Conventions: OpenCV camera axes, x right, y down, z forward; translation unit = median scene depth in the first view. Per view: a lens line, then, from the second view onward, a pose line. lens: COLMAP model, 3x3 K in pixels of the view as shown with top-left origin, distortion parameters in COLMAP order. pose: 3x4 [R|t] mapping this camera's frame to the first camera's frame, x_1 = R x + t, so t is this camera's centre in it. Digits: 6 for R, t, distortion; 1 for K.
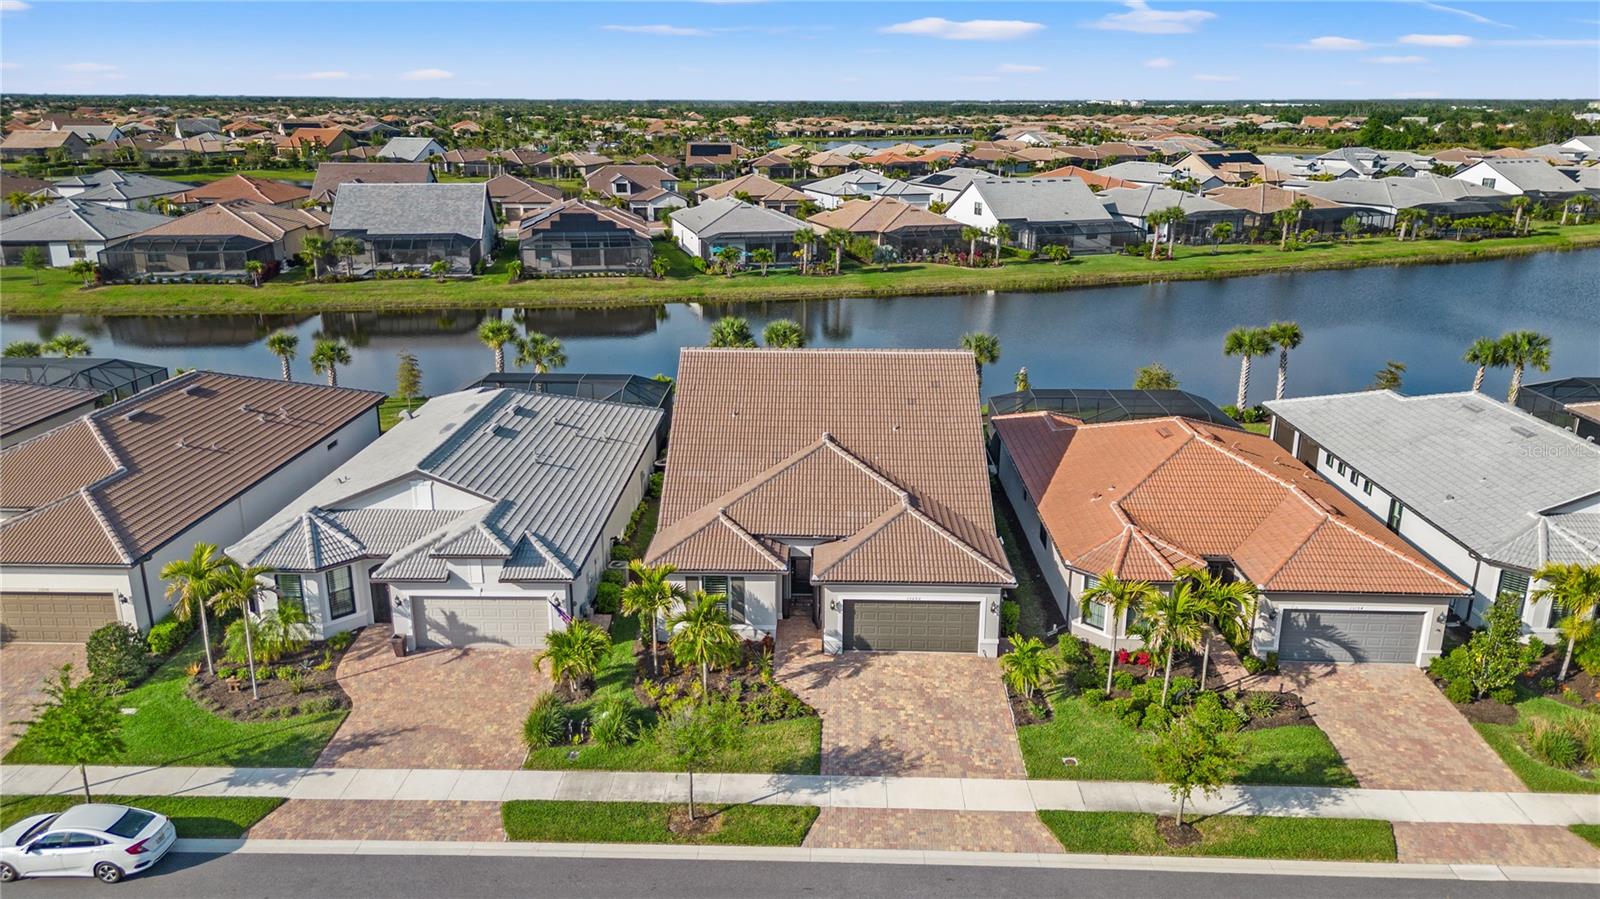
lens RADIAL K [[1143.5, 0, 800.0], [0, 1143.5, 449.5], [0, 0, 1]] dist [0.032961, -0.003388]
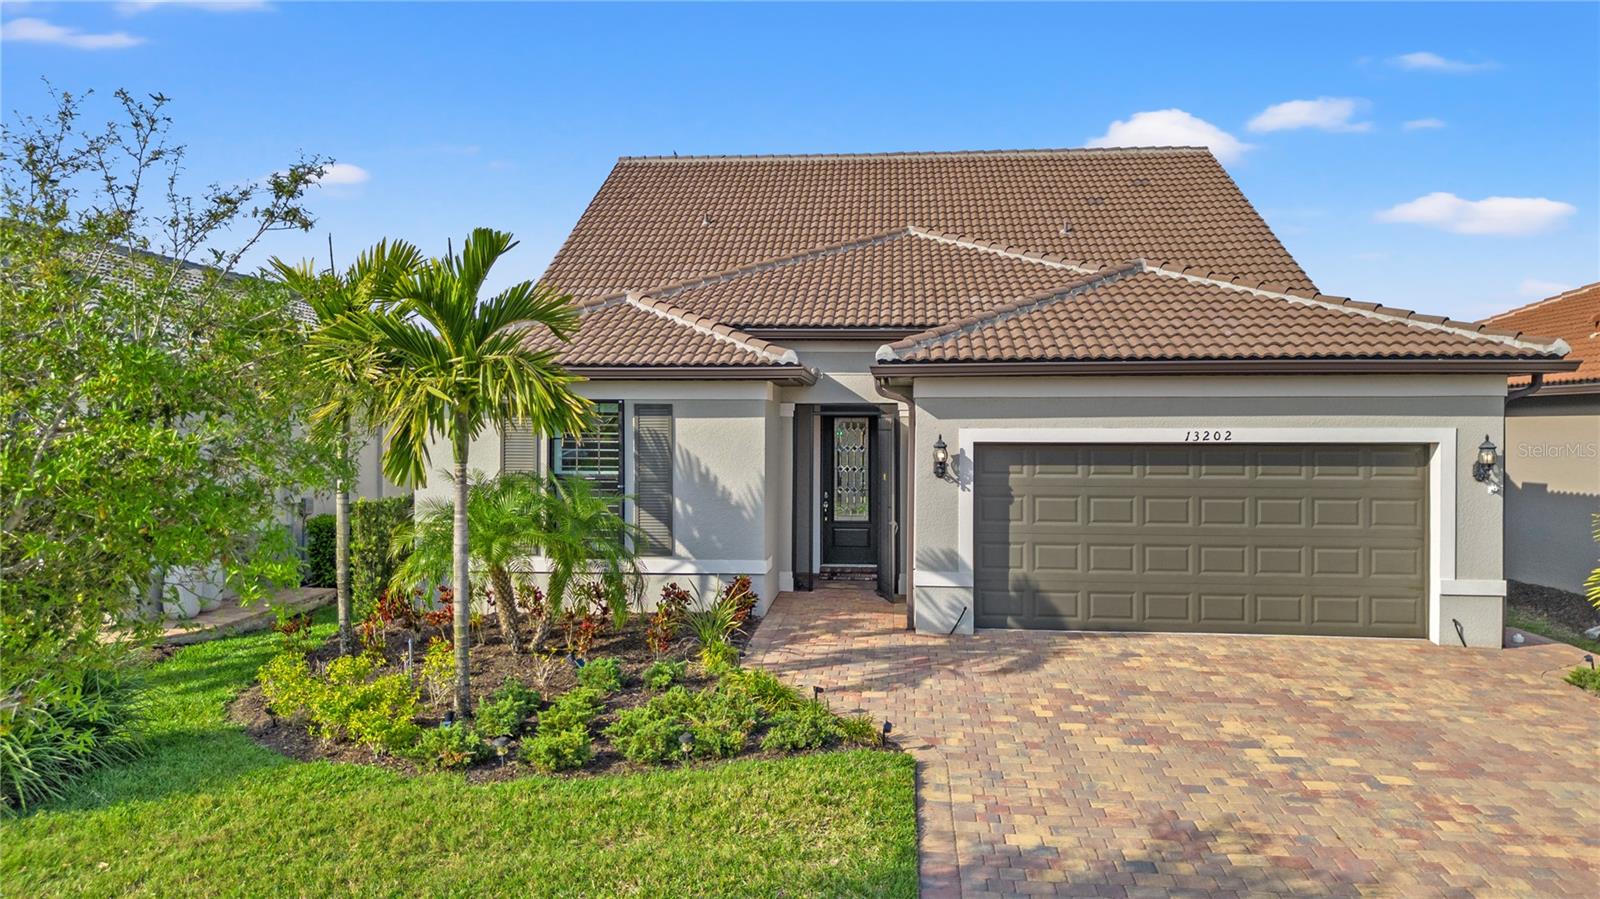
lens RADIAL K [[1143.5, 0, 800.0], [0, 1143.5, 449.5], [0, 0, 1]] dist [0.032961, -0.003388]
pose [[0.998418, 0.000324, -0.056220, 0.007456], [-0.015903, 0.960769, -0.276895, 0.219118], [0.053925, 0.277351, 0.959254, 0.691175]]
